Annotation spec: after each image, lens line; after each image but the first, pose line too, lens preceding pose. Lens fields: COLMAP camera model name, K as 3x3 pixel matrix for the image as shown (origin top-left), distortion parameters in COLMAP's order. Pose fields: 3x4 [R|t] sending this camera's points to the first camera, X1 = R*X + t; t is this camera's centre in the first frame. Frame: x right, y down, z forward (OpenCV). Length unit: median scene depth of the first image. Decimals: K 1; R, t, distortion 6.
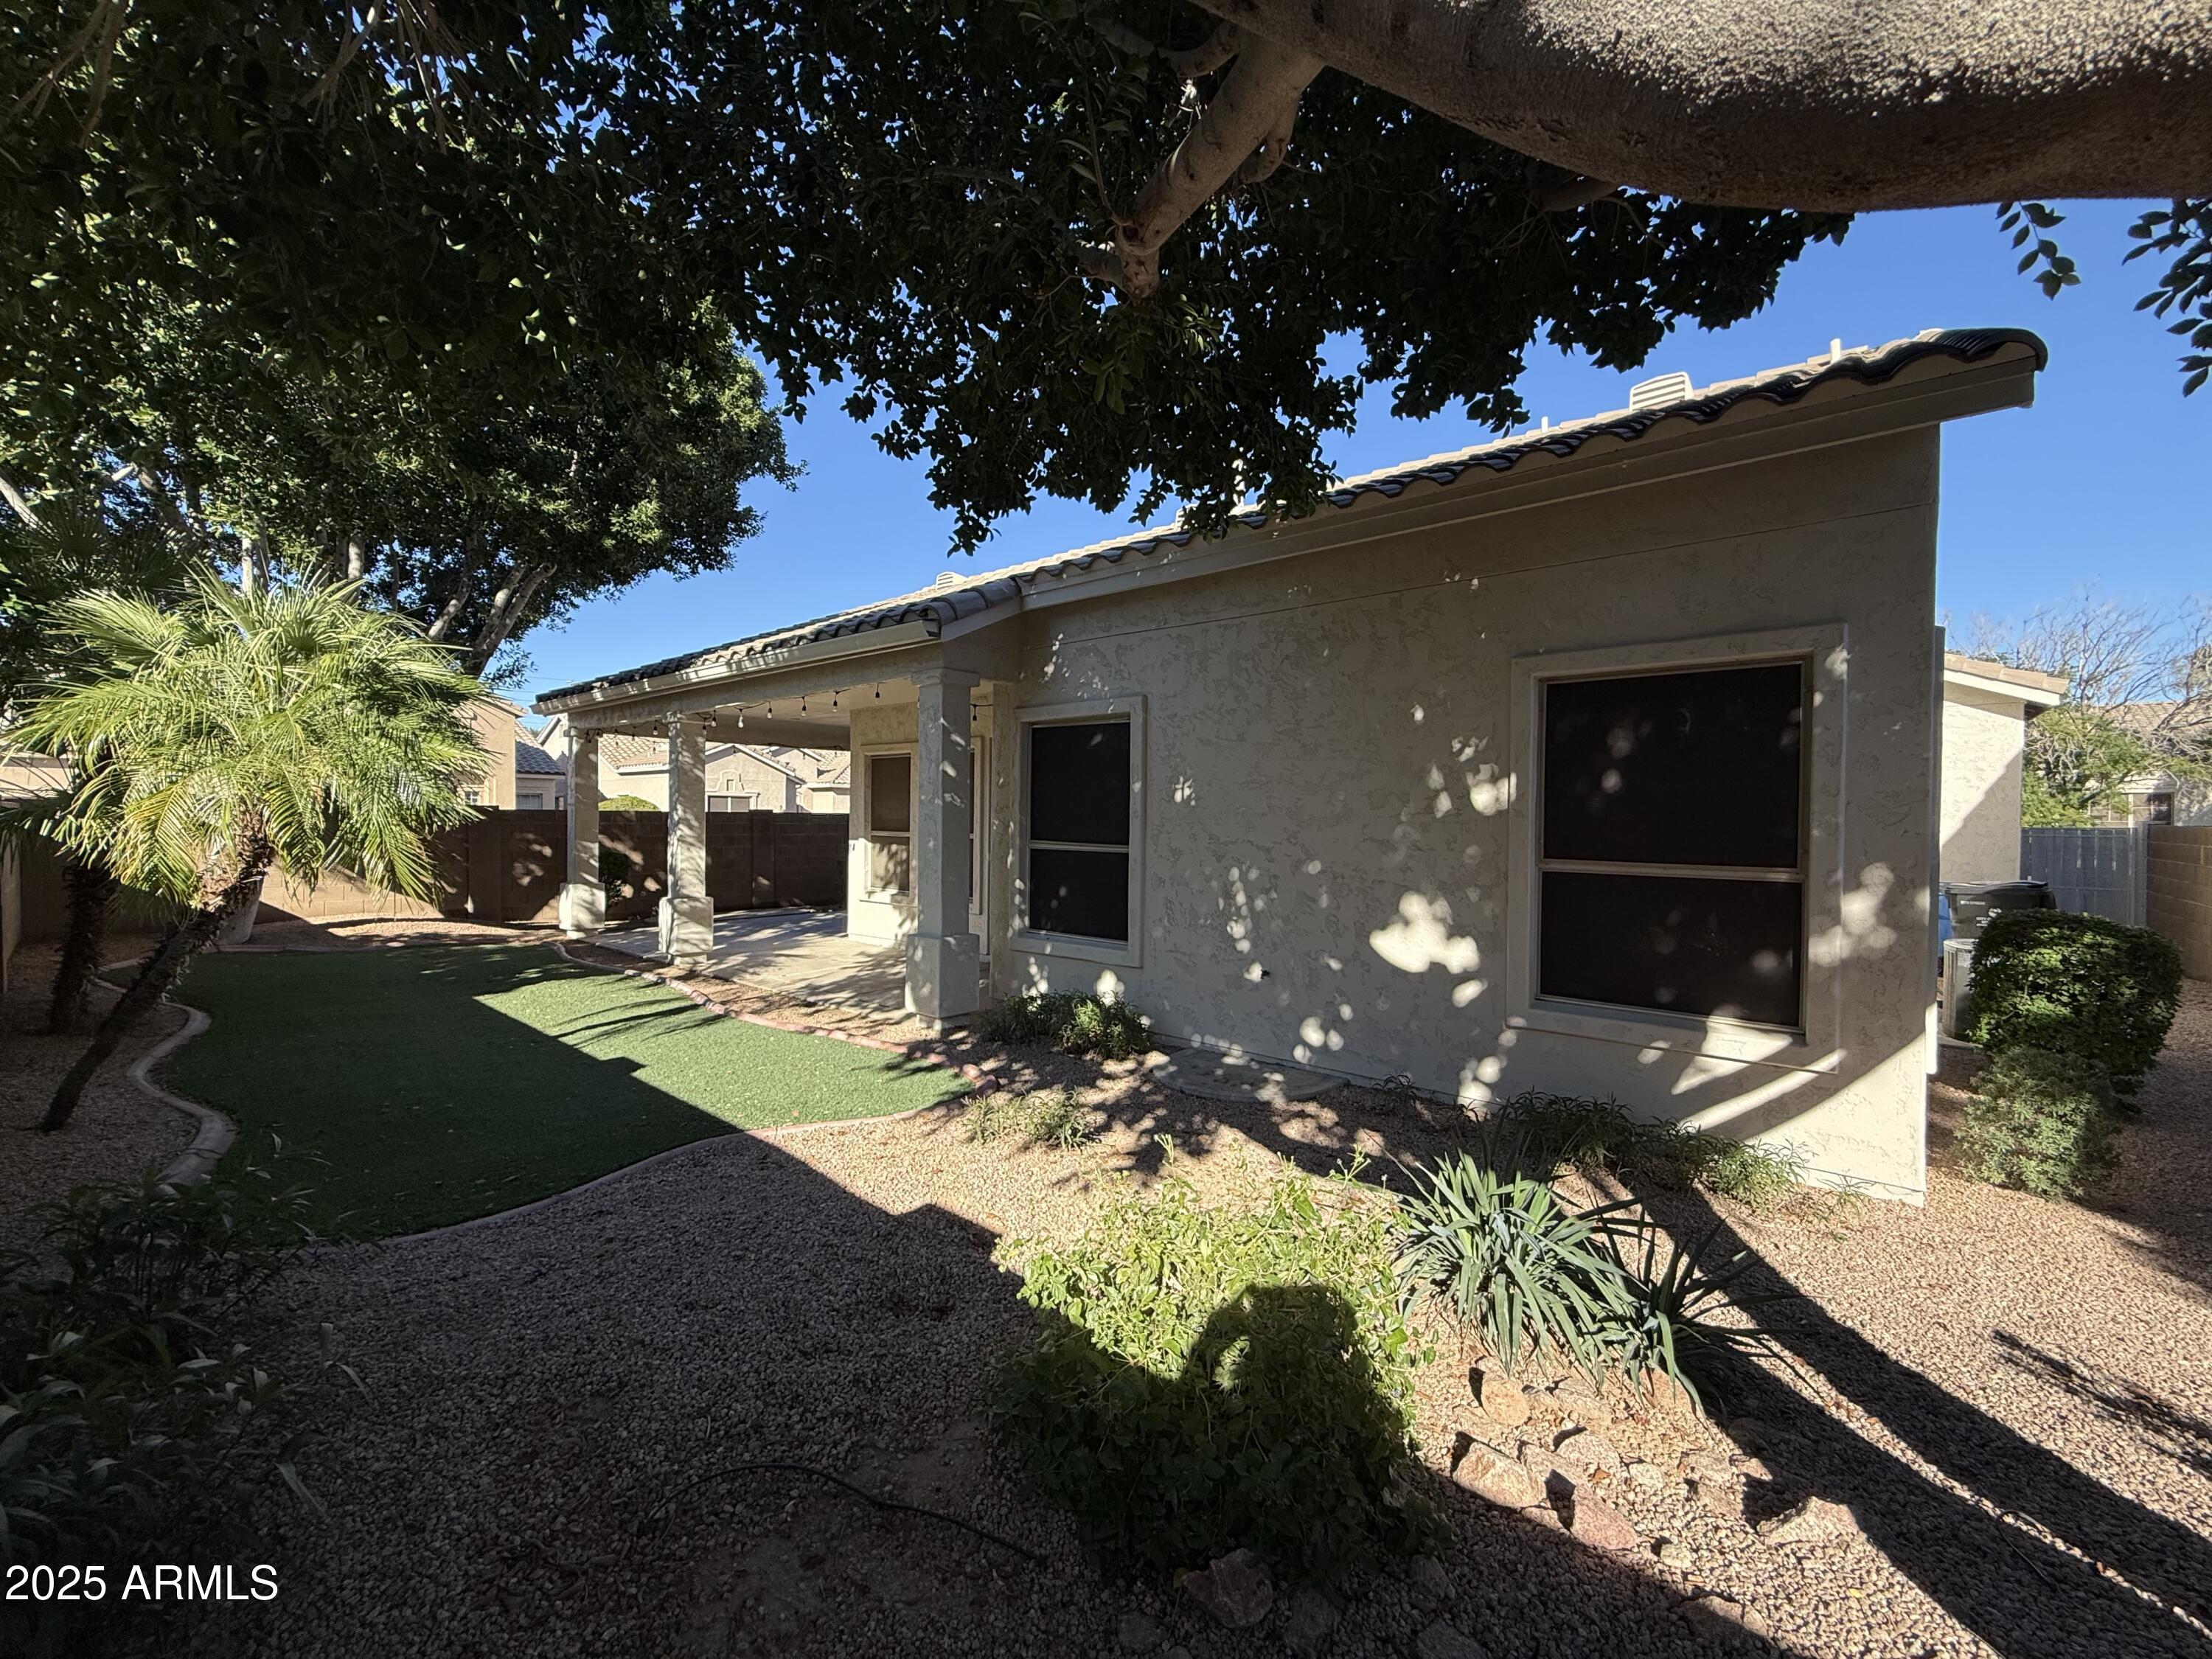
lens RADIAL K [[889.4, 0, 1112.2], [0, 889.4, 831.8], [0, 0, 1]] dist [-0.014155, -0.000238]
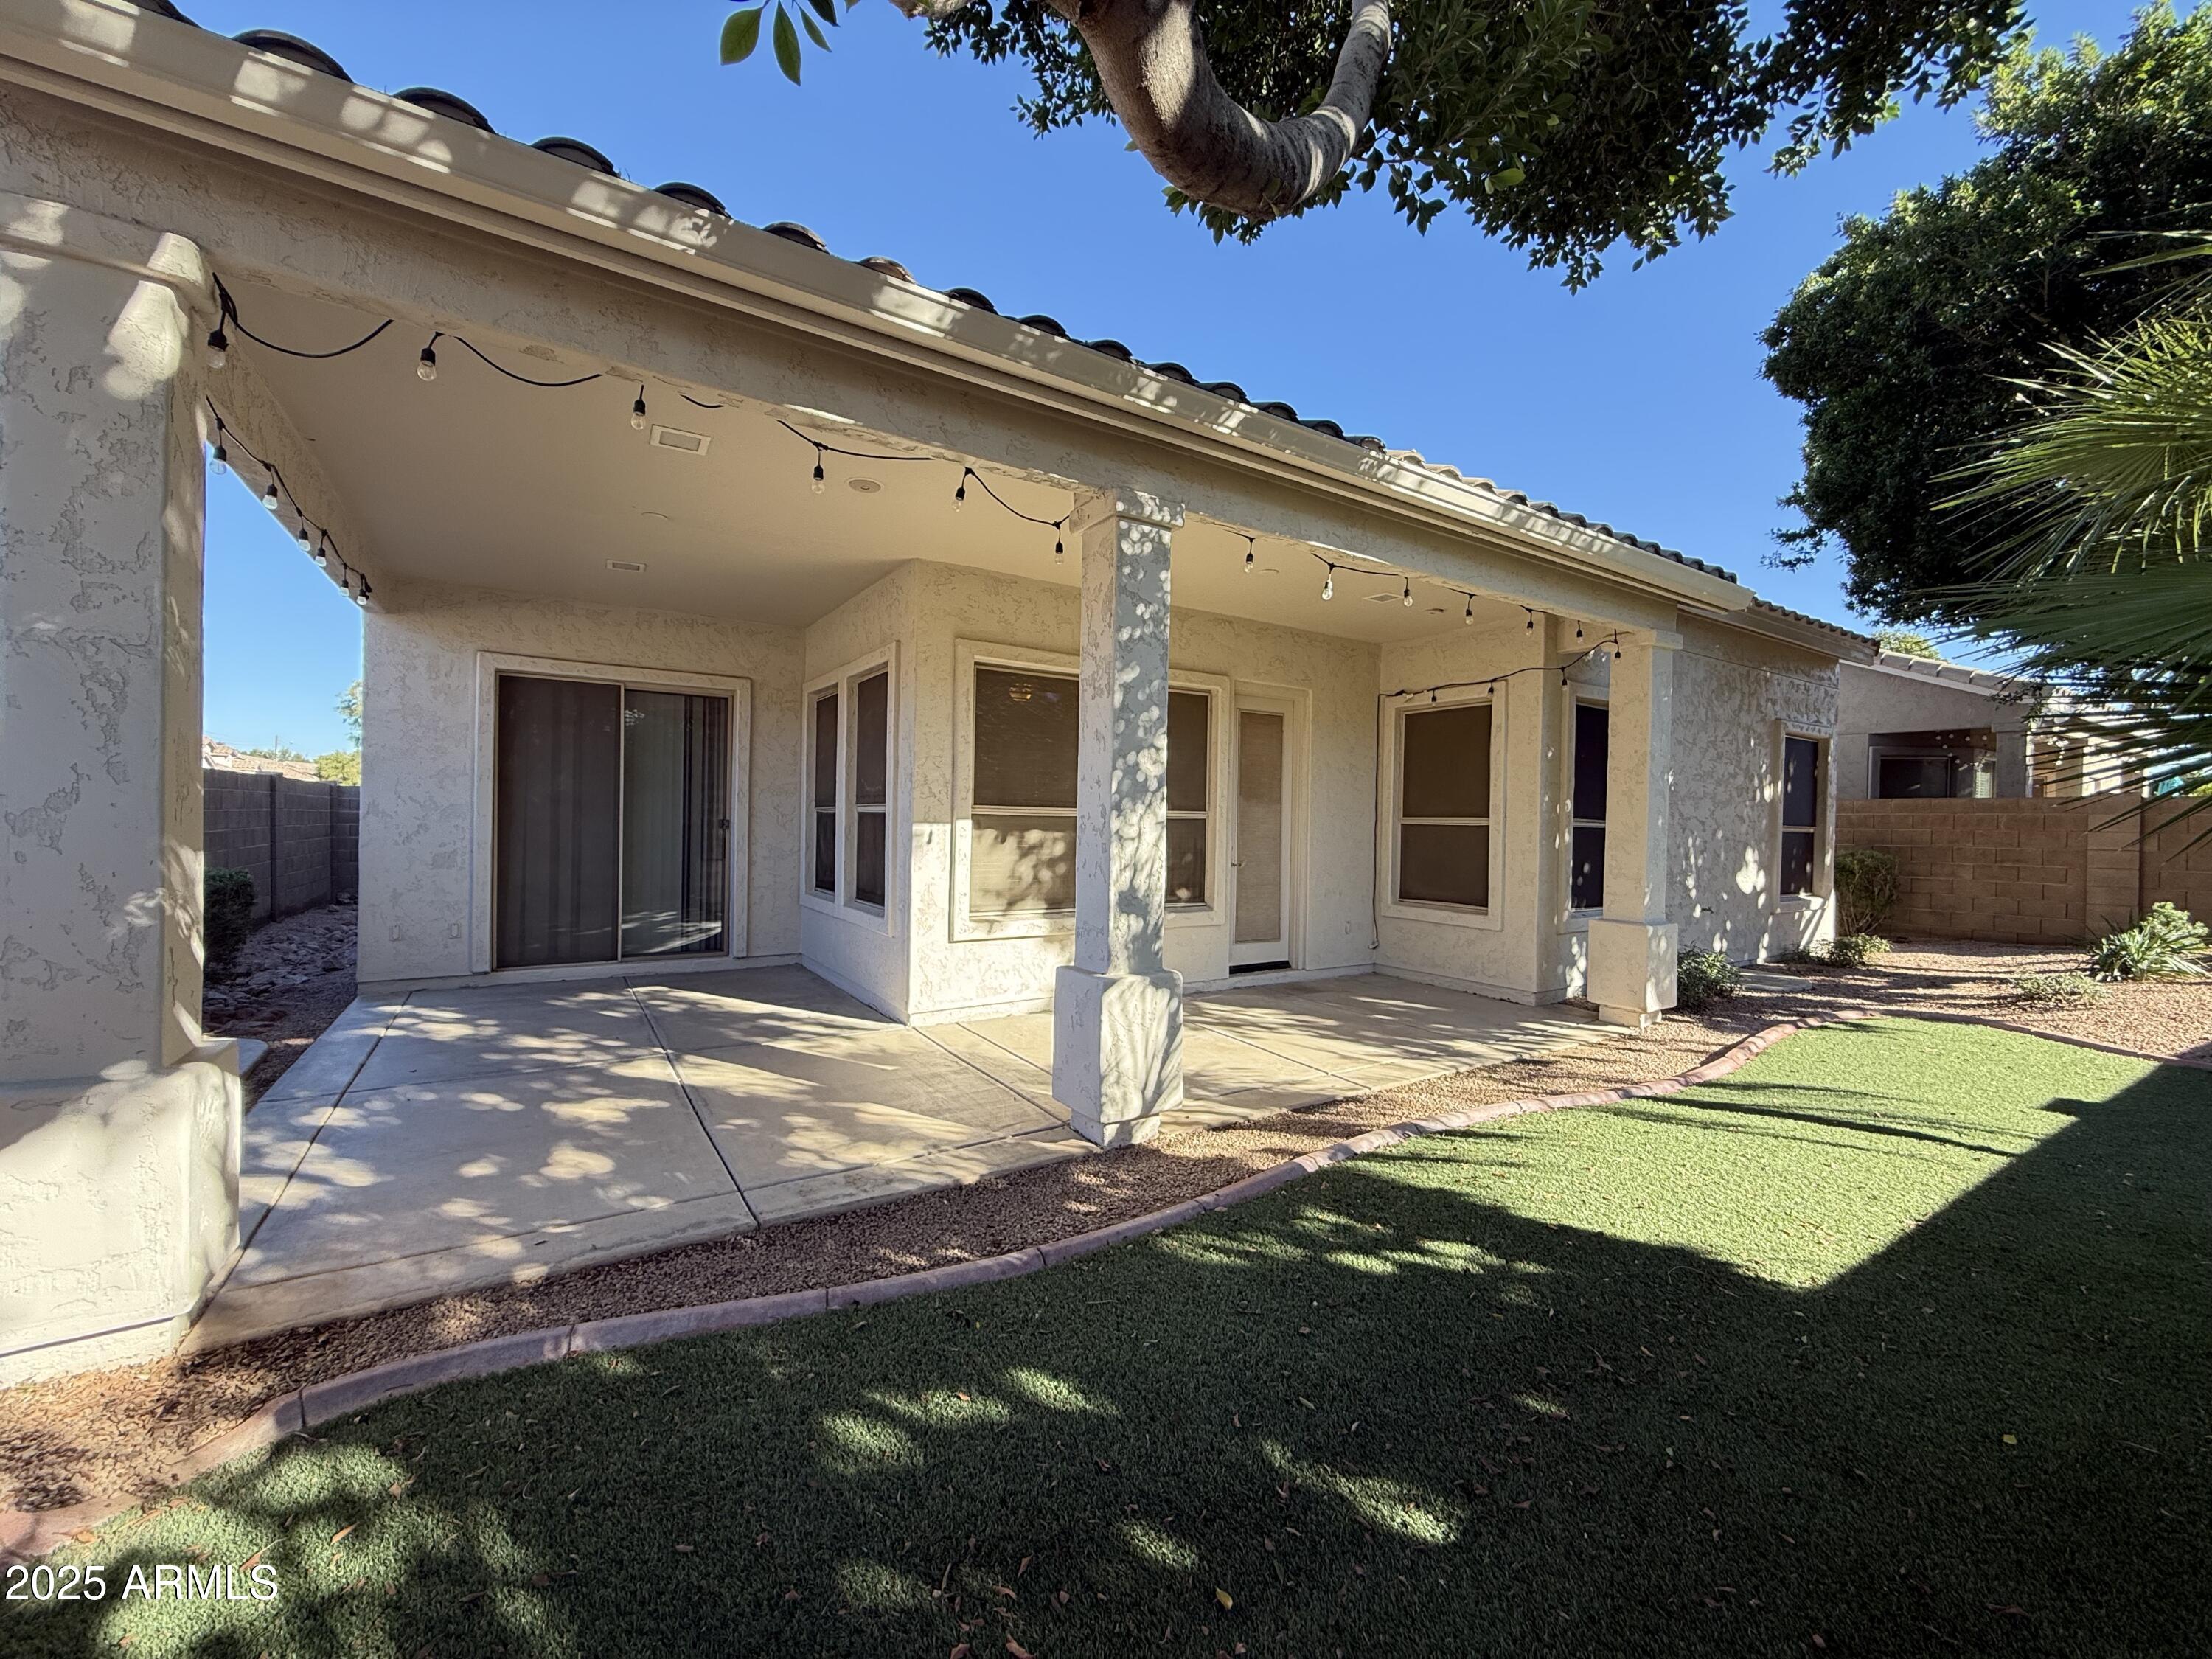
lens RADIAL K [[889.4, 0, 1108.8], [0, 889.4, 821.6], [0, 0, 1]] dist [-0.014155, -0.000238]
pose [[0.306213, -0.018481, 0.951784, -1.198823], [-0.006030, 0.999754, 0.021353, -0.006808], [-0.951944, -0.012278, 0.306026, 1.201155]]
